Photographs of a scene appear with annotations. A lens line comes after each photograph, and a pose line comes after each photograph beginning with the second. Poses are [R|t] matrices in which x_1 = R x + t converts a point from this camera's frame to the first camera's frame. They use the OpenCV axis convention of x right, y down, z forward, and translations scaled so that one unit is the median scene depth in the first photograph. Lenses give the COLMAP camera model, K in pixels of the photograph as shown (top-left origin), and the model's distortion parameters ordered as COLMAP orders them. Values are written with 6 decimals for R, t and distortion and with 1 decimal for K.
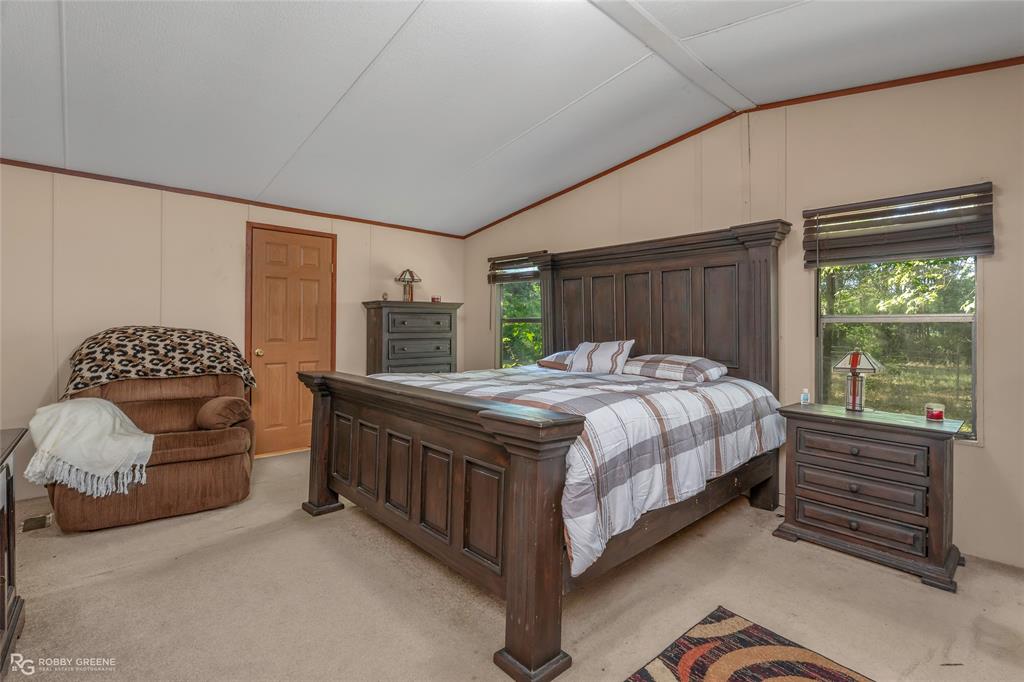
lens RADIAL K [[462.5, 0, 510.6], [0, 462.5, 328.0], [0, 0, 1]] dist [-0.003602, -0.000138]
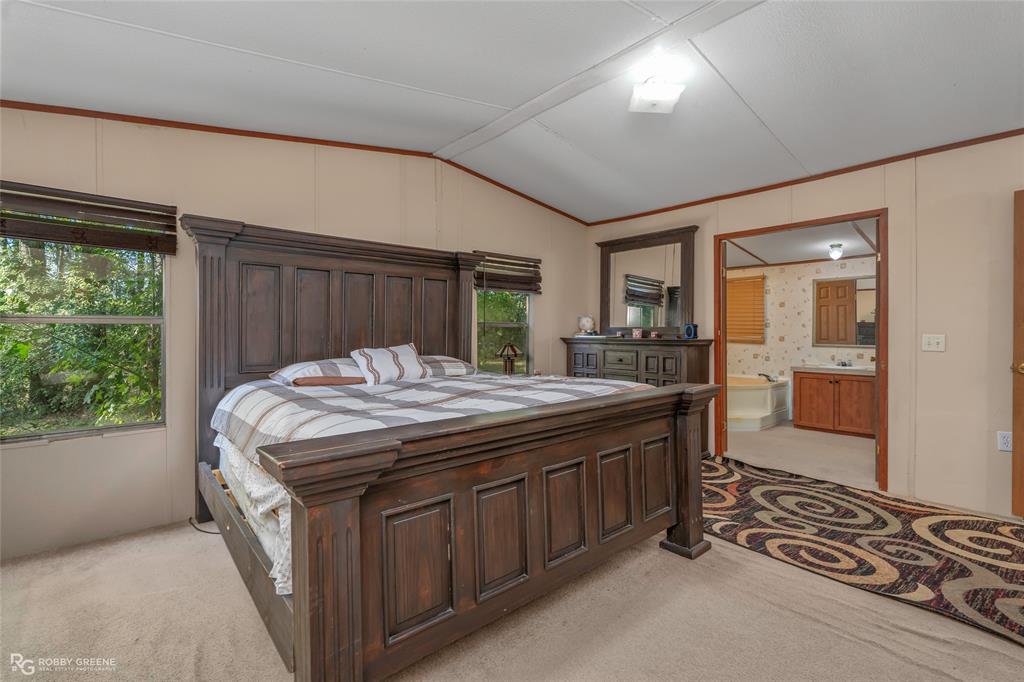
lens RADIAL K [[462.5, 0, 510.6], [0, 462.5, 328.0], [0, 0, 1]] dist [-0.003602, -0.000138]
pose [[0.045190, 0.001790, 0.998977, -0.755854], [0.004952, 0.999986, -0.002016, -0.006248], [-0.998966, 0.005038, 0.045181, 0.774401]]
